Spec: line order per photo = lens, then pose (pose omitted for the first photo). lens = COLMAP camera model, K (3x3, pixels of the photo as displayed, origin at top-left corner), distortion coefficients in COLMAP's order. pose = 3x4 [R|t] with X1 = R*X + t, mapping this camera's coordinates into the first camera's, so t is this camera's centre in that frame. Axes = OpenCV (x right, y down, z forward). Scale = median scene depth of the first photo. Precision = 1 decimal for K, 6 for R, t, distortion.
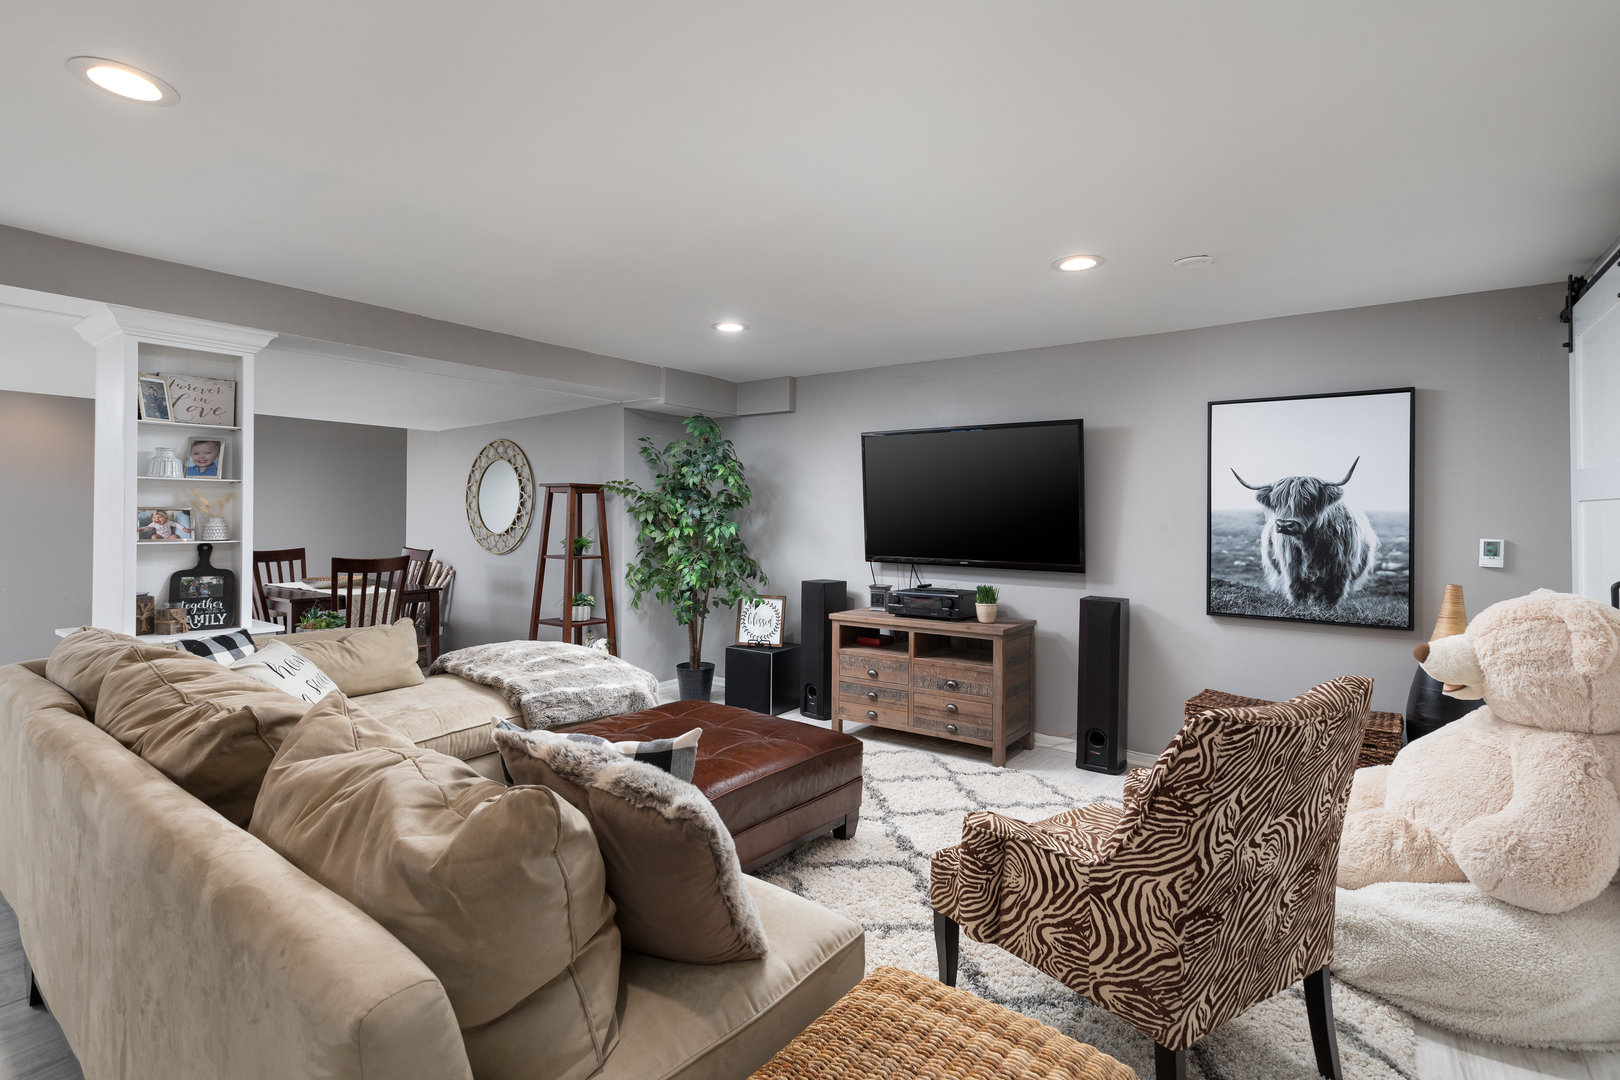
lens RADIAL K [[728.5, 0, 845.5], [0, 728.5, 511.5], [0, 0, 1]] dist [0.004516, -0.001403]
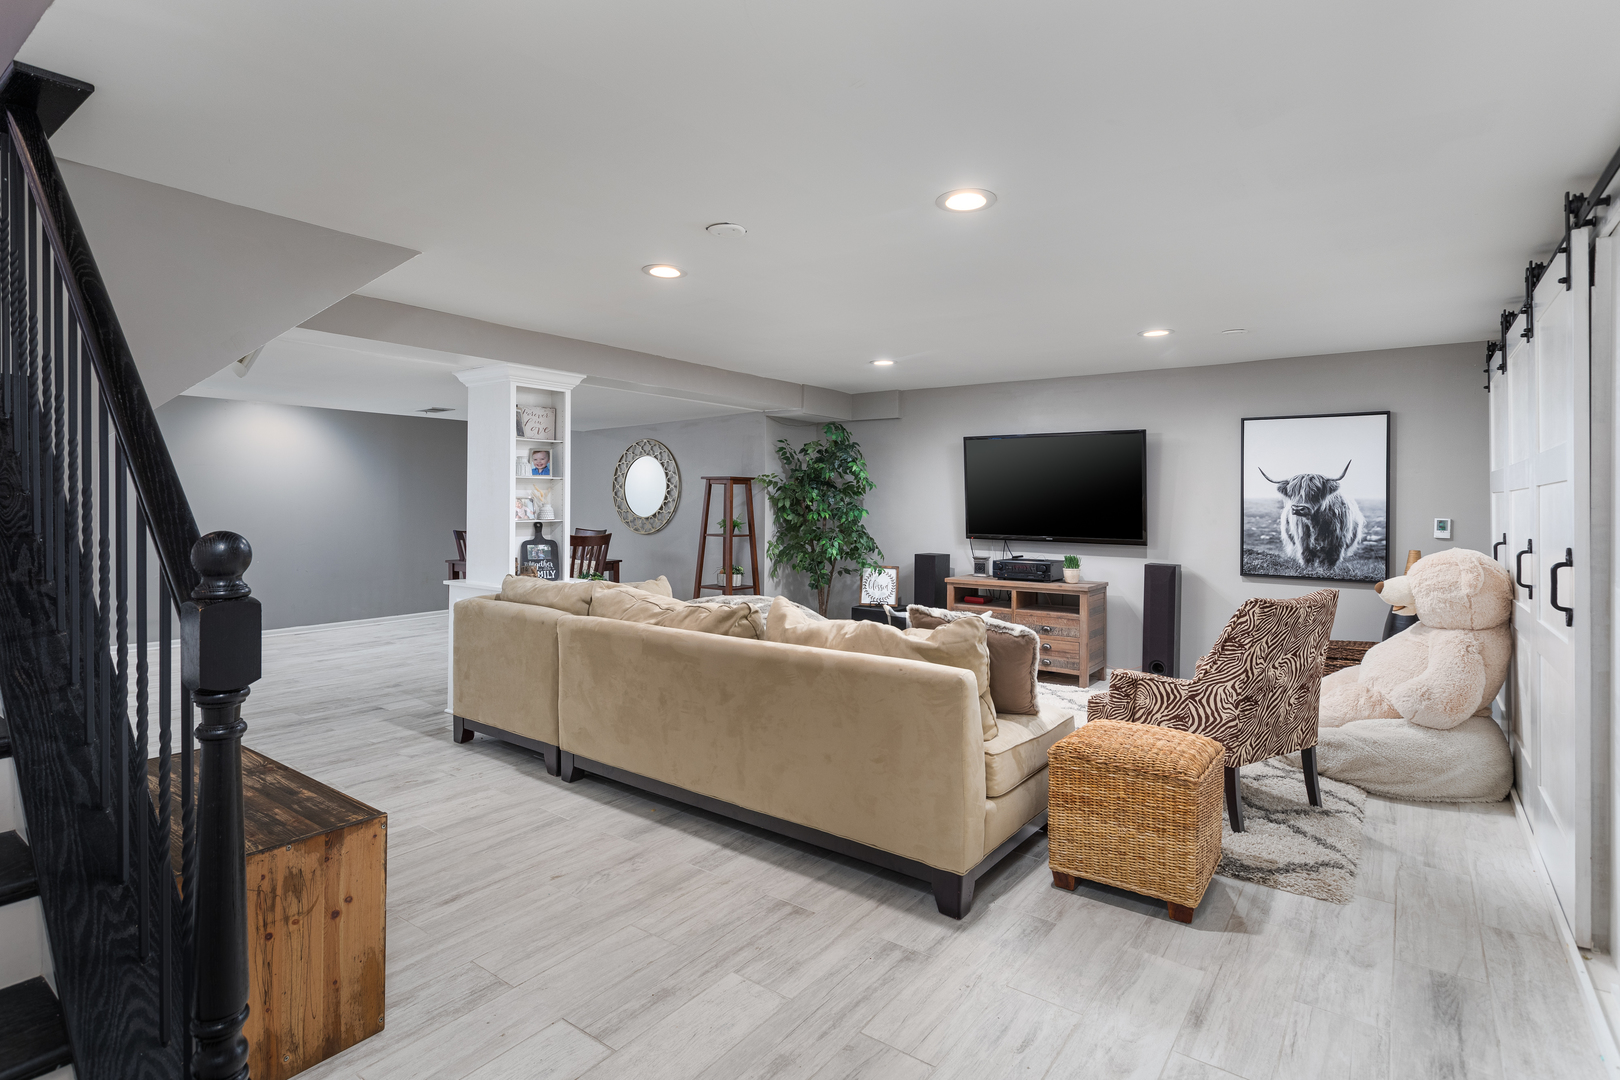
lens RADIAL K [[755.9, 0, 838.7], [0, 755.9, 498.4], [0, 0, 1]] dist [-0.000781, -0.001160]
pose [[0.999890, -0.000656, -0.014813, -0.246915], [0.000679, 0.999999, 0.001494, -0.004265], [0.014812, -0.001504, 0.999889, -0.445149]]
